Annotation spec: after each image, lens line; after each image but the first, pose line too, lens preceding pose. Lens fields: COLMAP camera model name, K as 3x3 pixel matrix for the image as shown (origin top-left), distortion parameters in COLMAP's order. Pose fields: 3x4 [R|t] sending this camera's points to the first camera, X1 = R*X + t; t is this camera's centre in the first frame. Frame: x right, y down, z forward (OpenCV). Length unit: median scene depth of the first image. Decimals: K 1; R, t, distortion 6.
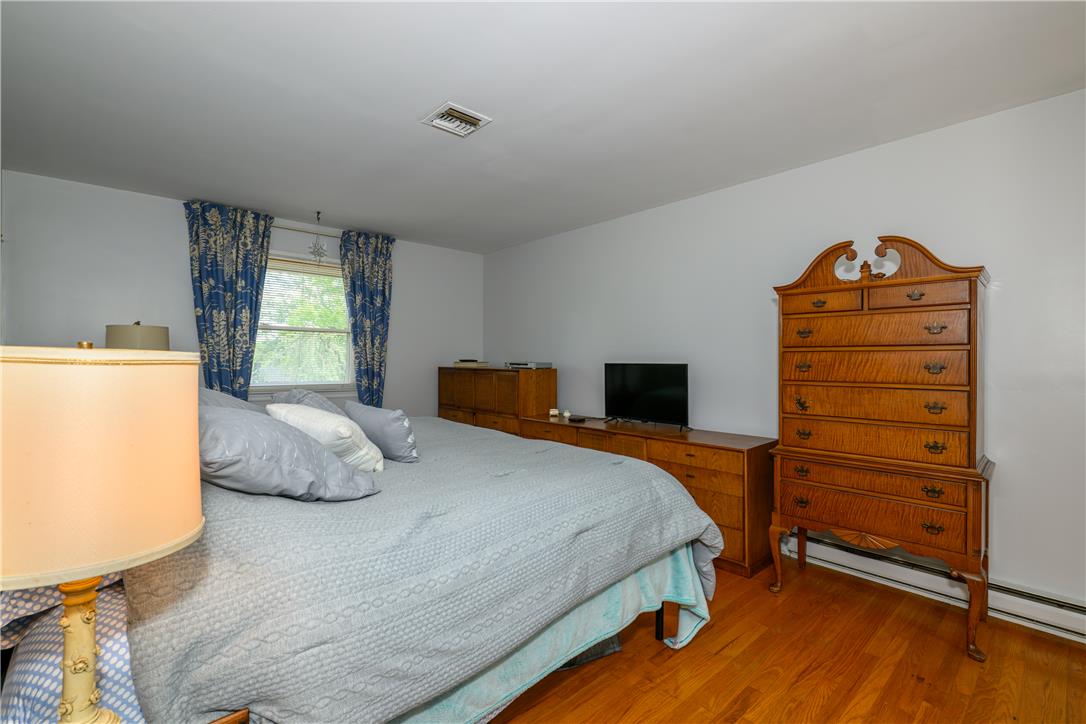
lens RADIAL K [[486.3, 0, 535.4], [0, 486.3, 360.8], [0, 0, 1]] dist [-0.002200, 0.000340]
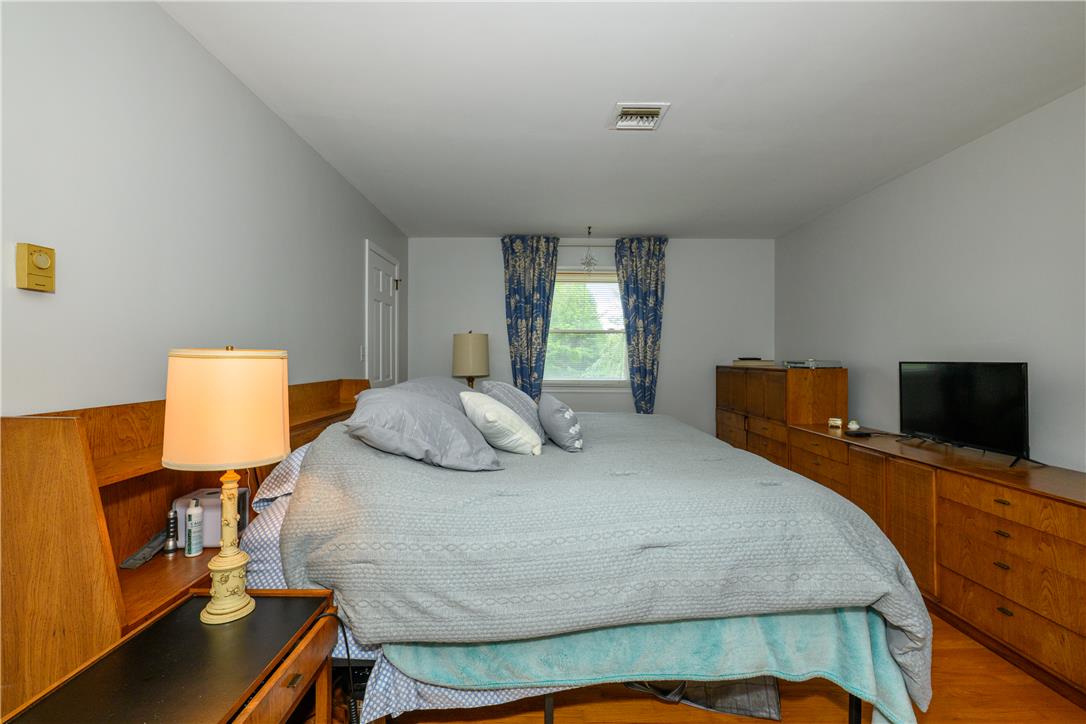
lens RADIAL K [[486.3, 0, 536.9], [0, 486.3, 361.0], [0, 0, 1]] dist [-0.002200, 0.000340]
pose [[0.750144, 0.001310, -0.661274, 0.221442], [0.000075, 0.999998, 0.002066, 0.002441], [0.661275, -0.001599, 0.750142, 0.076004]]
